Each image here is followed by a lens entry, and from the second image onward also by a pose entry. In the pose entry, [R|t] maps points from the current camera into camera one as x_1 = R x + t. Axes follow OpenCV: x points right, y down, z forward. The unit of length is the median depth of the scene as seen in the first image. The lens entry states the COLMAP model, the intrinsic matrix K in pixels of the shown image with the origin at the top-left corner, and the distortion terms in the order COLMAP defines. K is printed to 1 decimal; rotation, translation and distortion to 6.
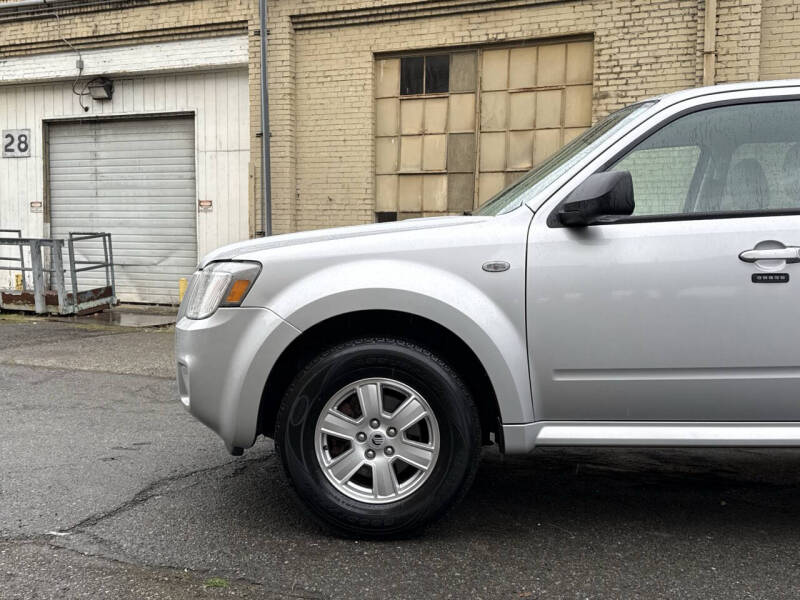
lens RADIAL K [[868.8, 0, 393.6], [0, 868.8, 304.8], [0, 0, 1]] dist [0.076813, 0.000000]
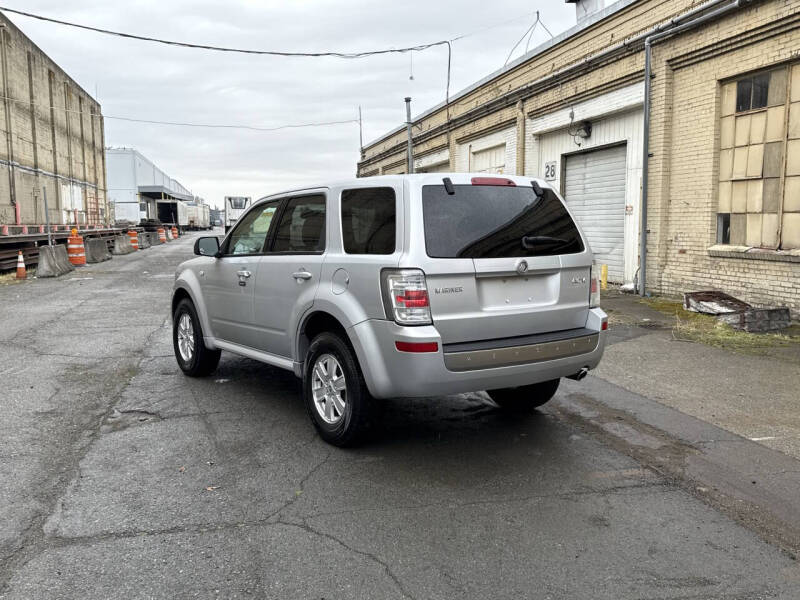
lens RADIAL K [[738.2, 0, 398.1], [0, 738.2, 294.2], [0, 0, 1]] dist [0.049891, 0.000000]
pose [[0.595301, 0.064717, -0.800892, 0.574312], [-0.043075, 0.997888, 0.048618, -0.029695], [0.802347, 0.005557, 0.596832, 0.047393]]
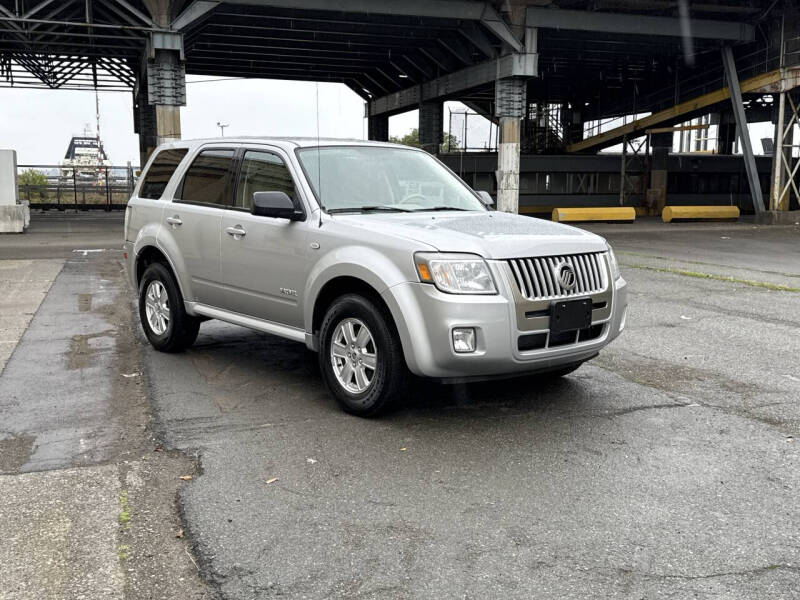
lens RADIAL K [[868.8, 0, 399.1], [0, 868.8, 306.6], [0, 0, 1]] dist [0.076813, 0.000000]
pose [[-0.662010, -0.118757, 0.740026, -0.343317], [0.033253, 0.981741, 0.187294, -0.077462], [-0.748757, 0.148599, -0.645974, 0.685542]]
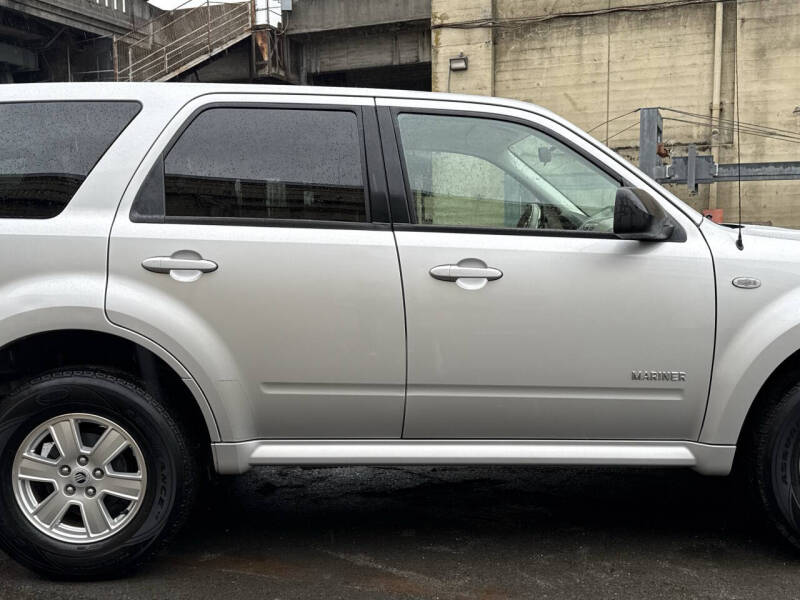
lens RADIAL K [[868.8, 0, 391.8], [0, 868.8, 305.1], [0, 0, 1]] dist [0.076813, 0.000000]
pose [[-0.998748, 0.000900, -0.050014, 0.152067], [-0.006704, 0.988409, 0.151668, -0.055826], [0.049571, 0.151814, -0.987165, 0.664218]]
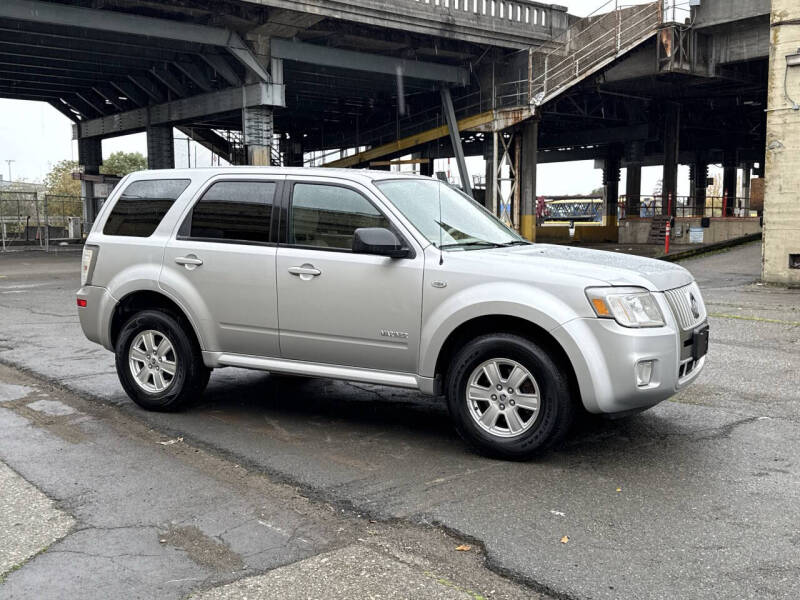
lens RADIAL K [[868.8, 0, 404.6], [0, 868.8, 299.9], [0, 0, 1]] dist [0.076813, 0.000000]
pose [[-0.889674, -0.057326, 0.452983, -0.149367], [0.017532, 0.987067, 0.159348, -0.086350], [-0.456259, 0.149710, -0.877163, 0.808828]]
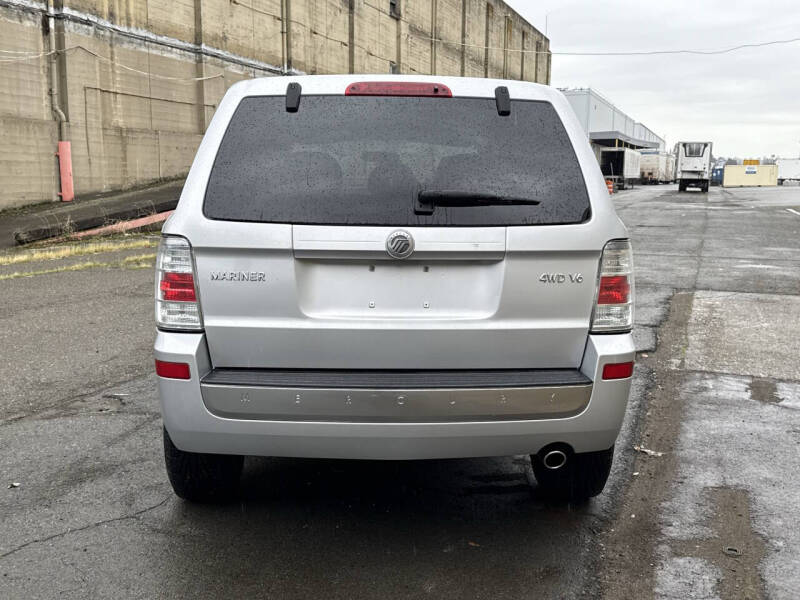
lens RADIAL K [[868.8, 0, 404.6], [0, 868.8, 301.7], [0, 0, 1]] dist [0.076813, 0.000000]
pose [[0.074208, 0.135449, -0.988001, 0.548976], [-0.077551, 0.988517, 0.129695, -0.044155], [0.994223, 0.066996, 0.083860, 0.311729]]
